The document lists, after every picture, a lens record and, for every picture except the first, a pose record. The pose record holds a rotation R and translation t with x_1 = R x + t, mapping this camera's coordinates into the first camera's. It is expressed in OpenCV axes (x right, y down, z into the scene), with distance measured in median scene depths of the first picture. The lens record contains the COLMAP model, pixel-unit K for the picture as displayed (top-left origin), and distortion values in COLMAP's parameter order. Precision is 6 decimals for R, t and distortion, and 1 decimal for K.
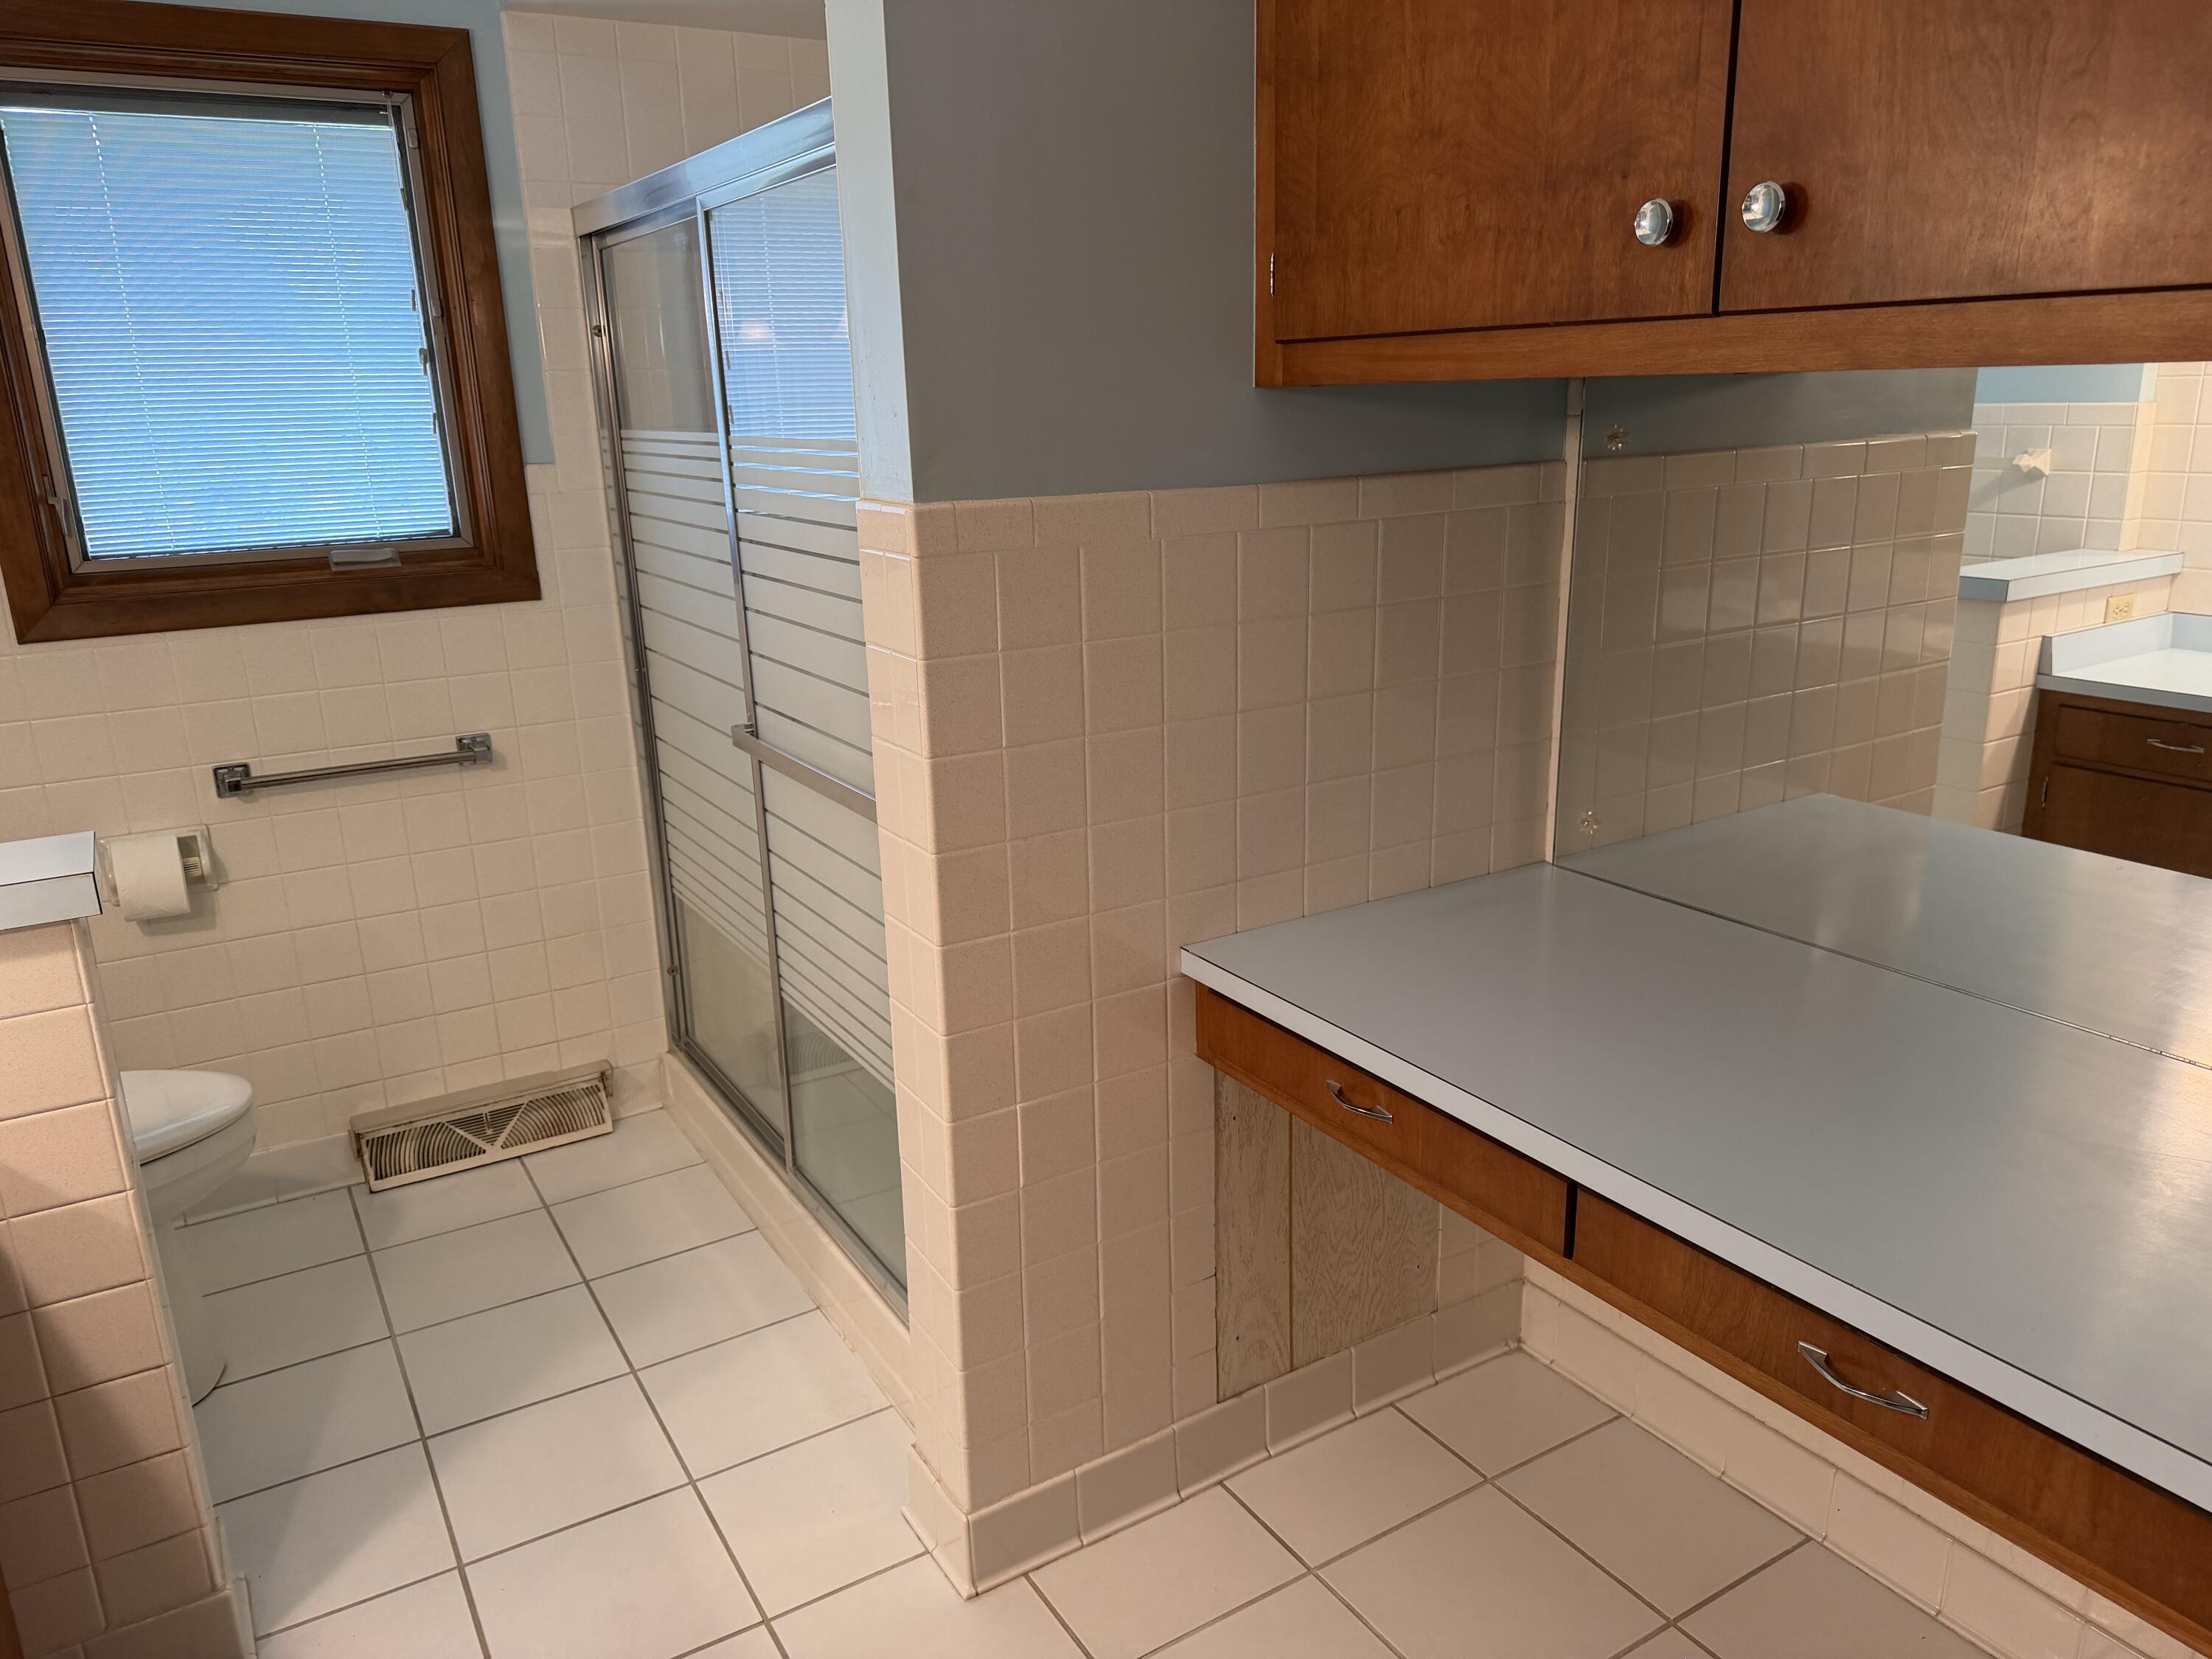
lens RADIAL K [[1591.7, 0, 1106.0], [0, 1591.7, 829.5], [0, 0, 1]] dist [0.019010, -0.008752]
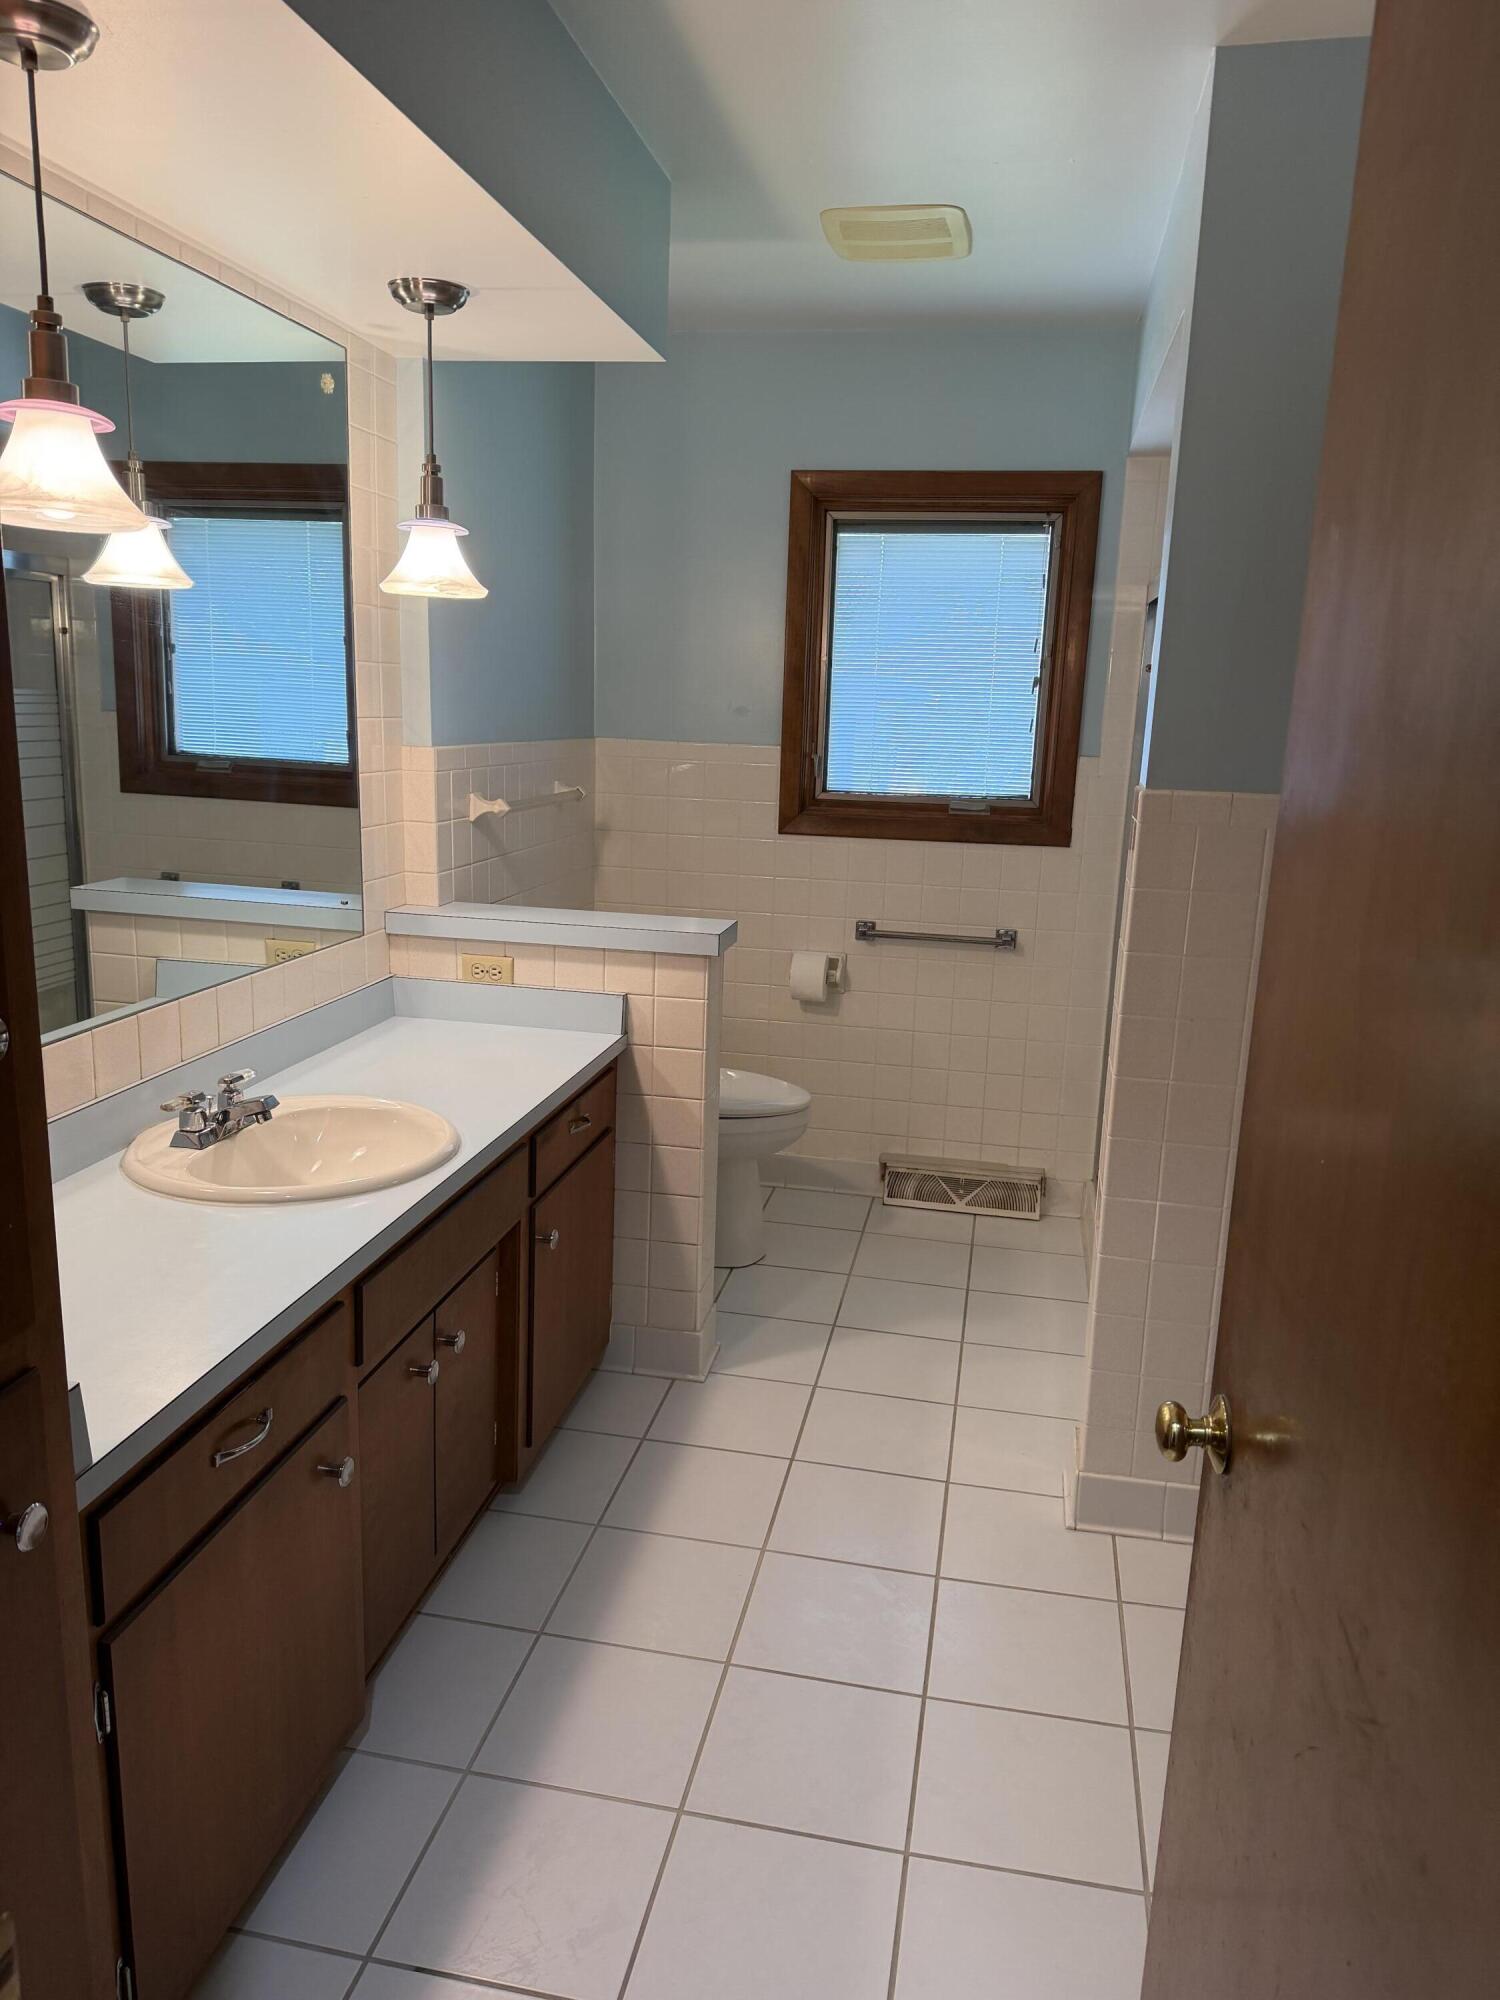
lens RADIAL K [[1403.1, 0, 750.0], [0, 1403.1, 1000.0], [0, 0, 1]] dist [0.118565, -0.002283]
pose [[0.739823, 0.190705, -0.645207, 0.310658], [-0.231833, 0.972515, 0.021619, 0.034636], [0.631597, 0.133586, 0.763701, -0.172066]]
